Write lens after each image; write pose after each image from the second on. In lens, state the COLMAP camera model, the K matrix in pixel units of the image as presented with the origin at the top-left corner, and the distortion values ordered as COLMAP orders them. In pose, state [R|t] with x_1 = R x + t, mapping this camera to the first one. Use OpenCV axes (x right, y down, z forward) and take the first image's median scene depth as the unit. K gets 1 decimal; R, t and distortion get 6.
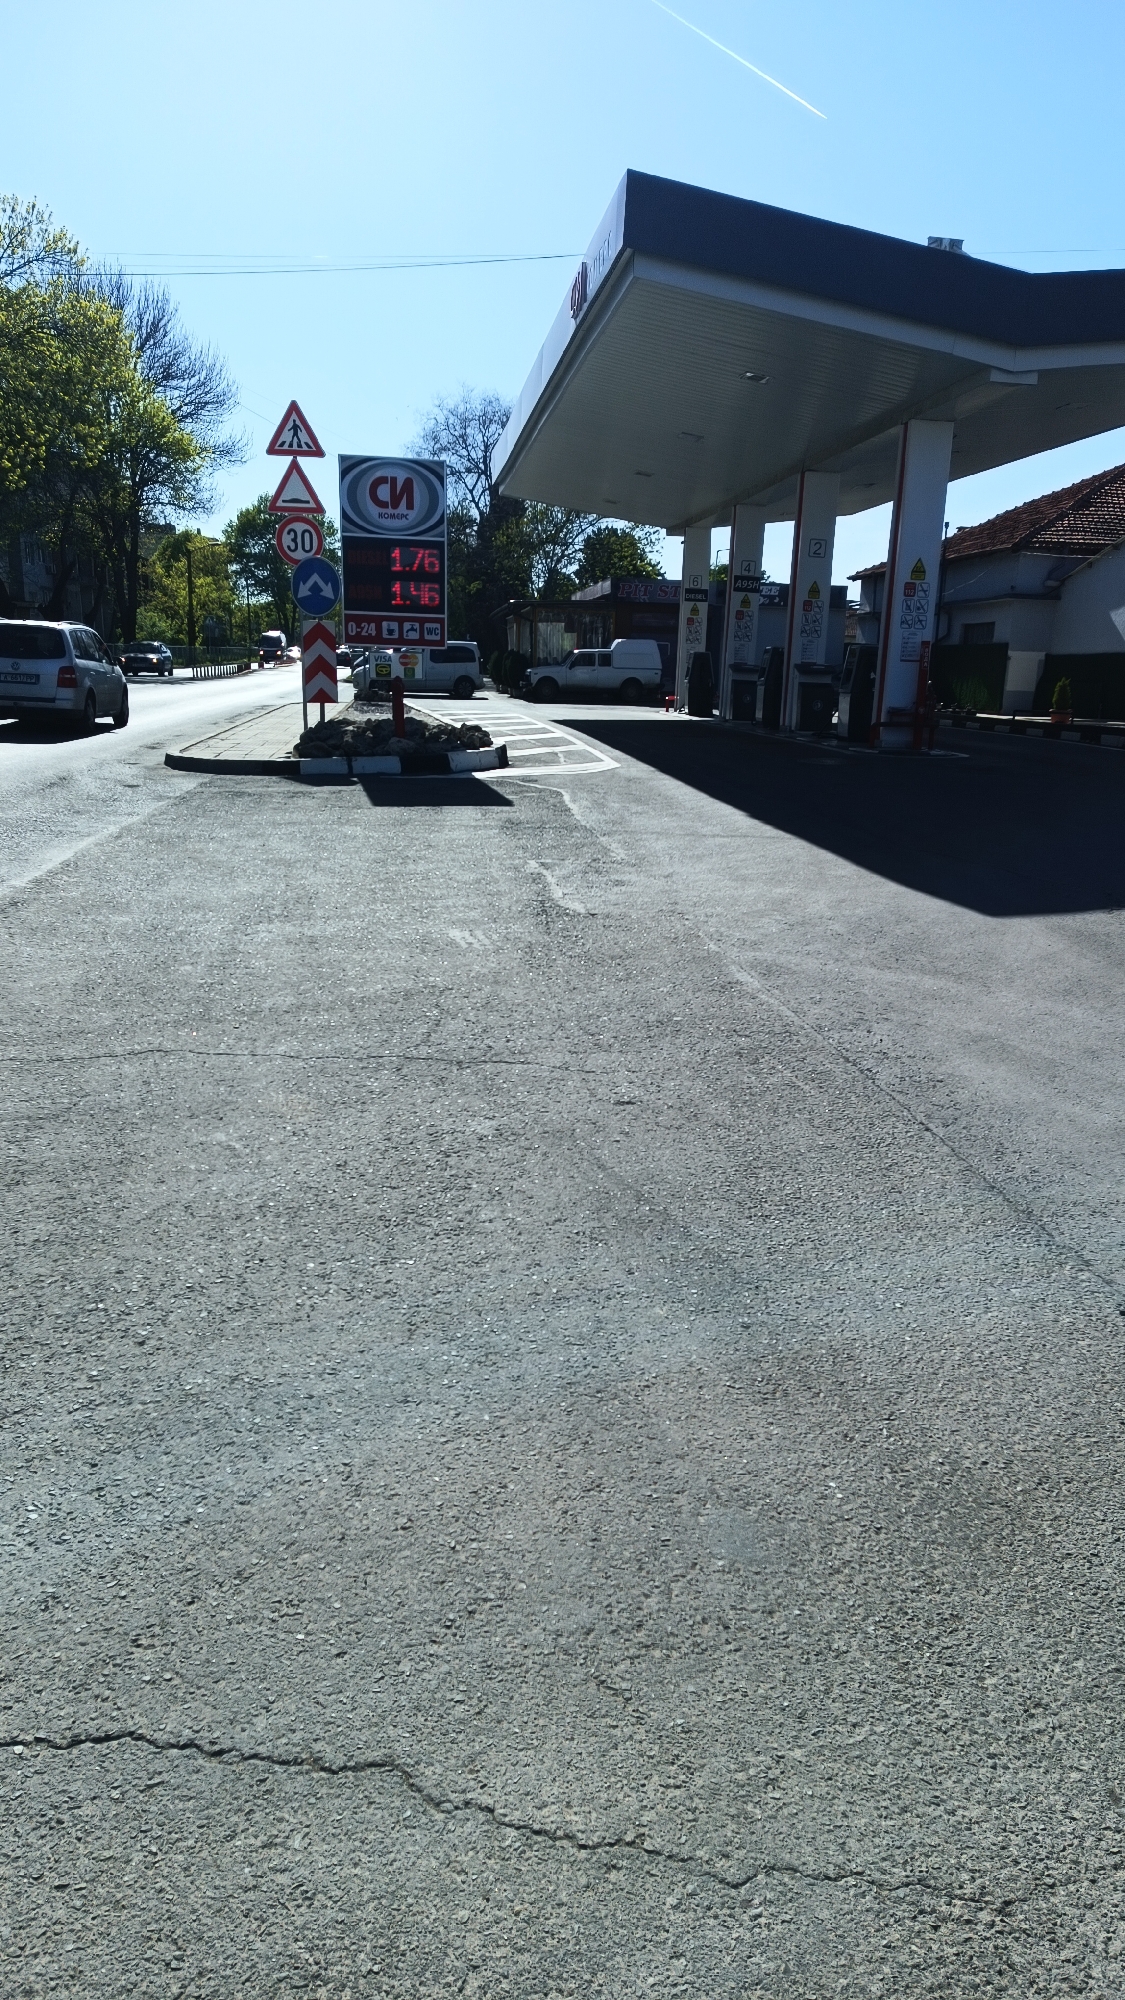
lens RADIAL K [[1152.8, 0, 622.5], [0, 1152.8, 1005.0], [0, 0, 1]] dist [-0.003509, -0.000298]
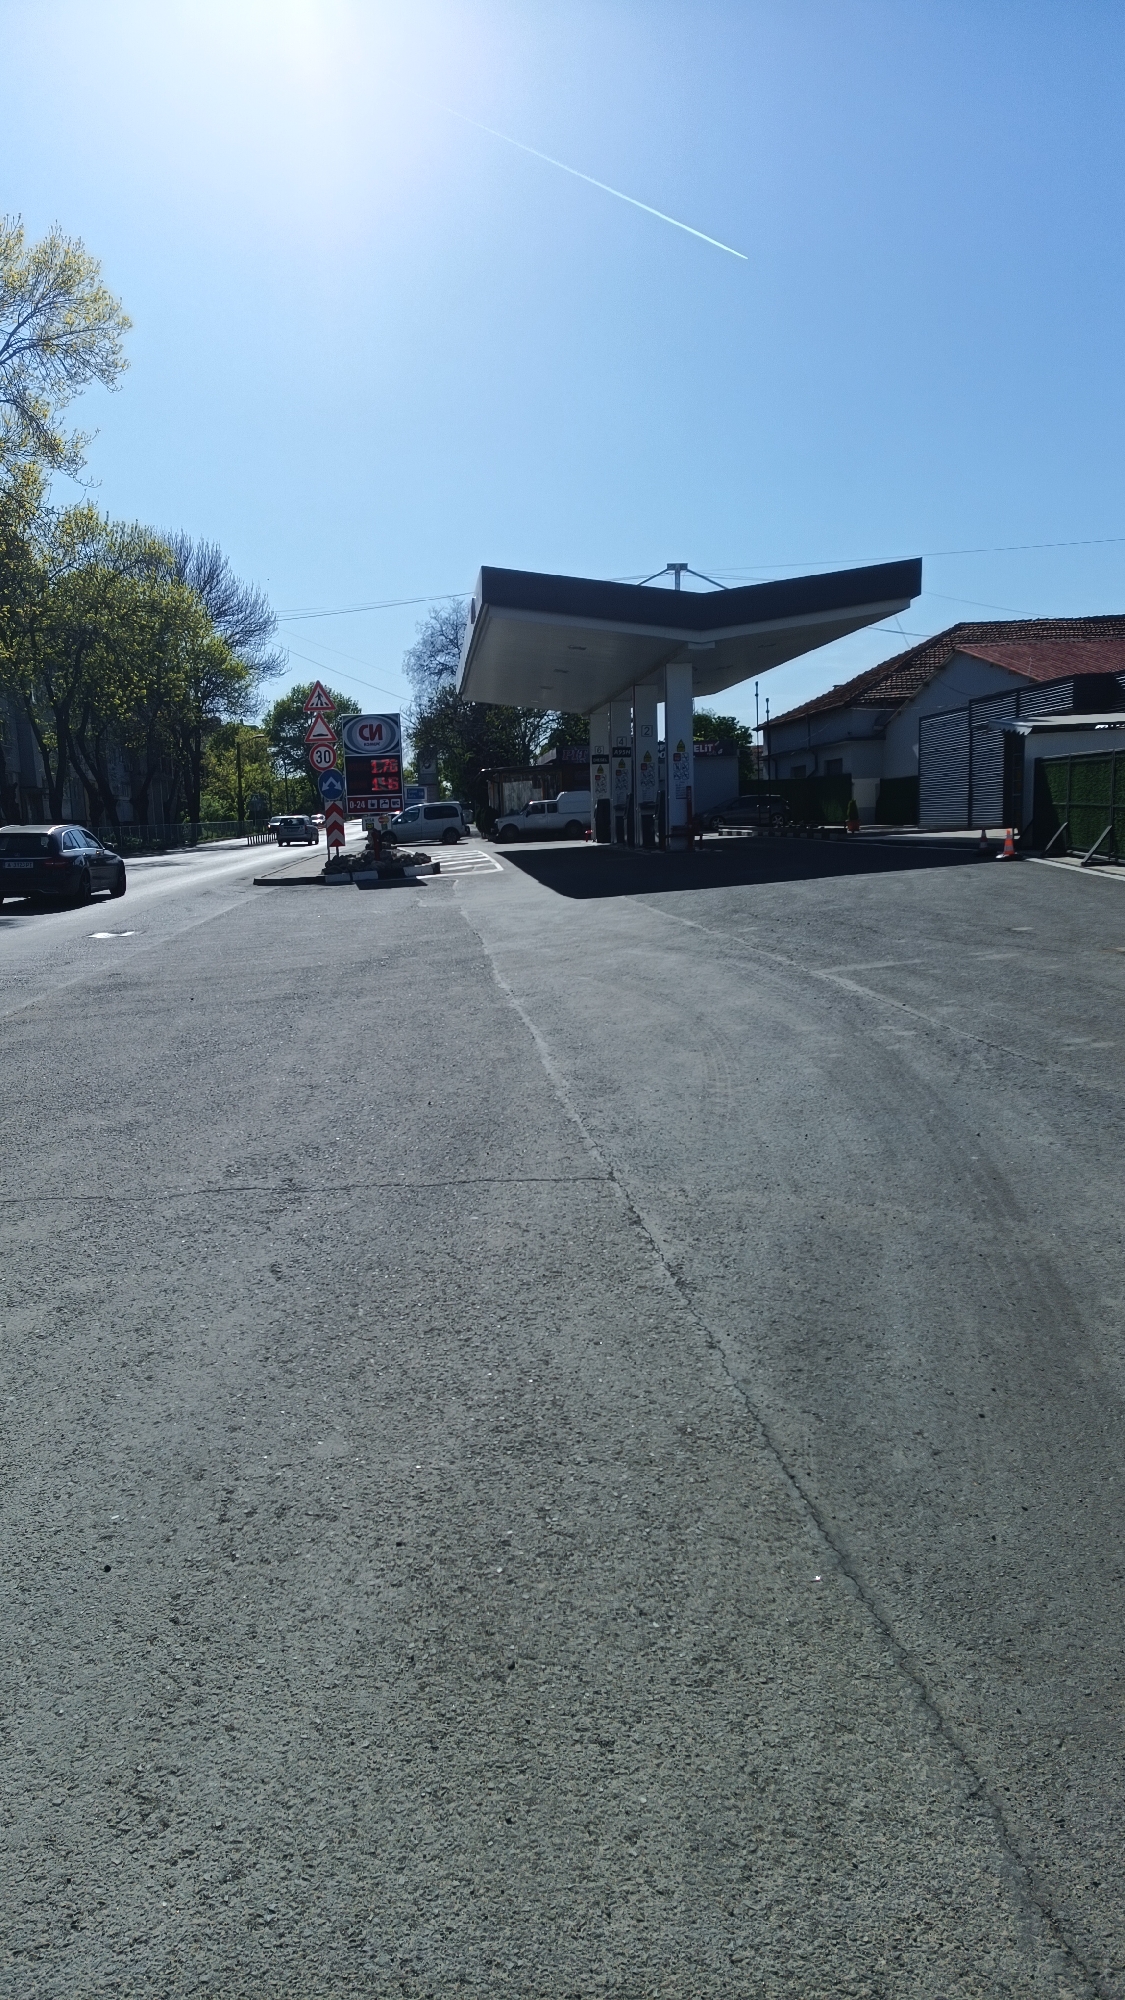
lens RADIAL K [[1190.1, 0, 562.5], [0, 1190.1, 1000.0], [0, 0, 1]] dist [0.003215, 0.000189]
pose [[0.994702, -0.059771, -0.083639, 0.101736], [0.048518, 0.990242, -0.130643, 0.103939], [0.090631, 0.125893, 0.987895, -0.341090]]
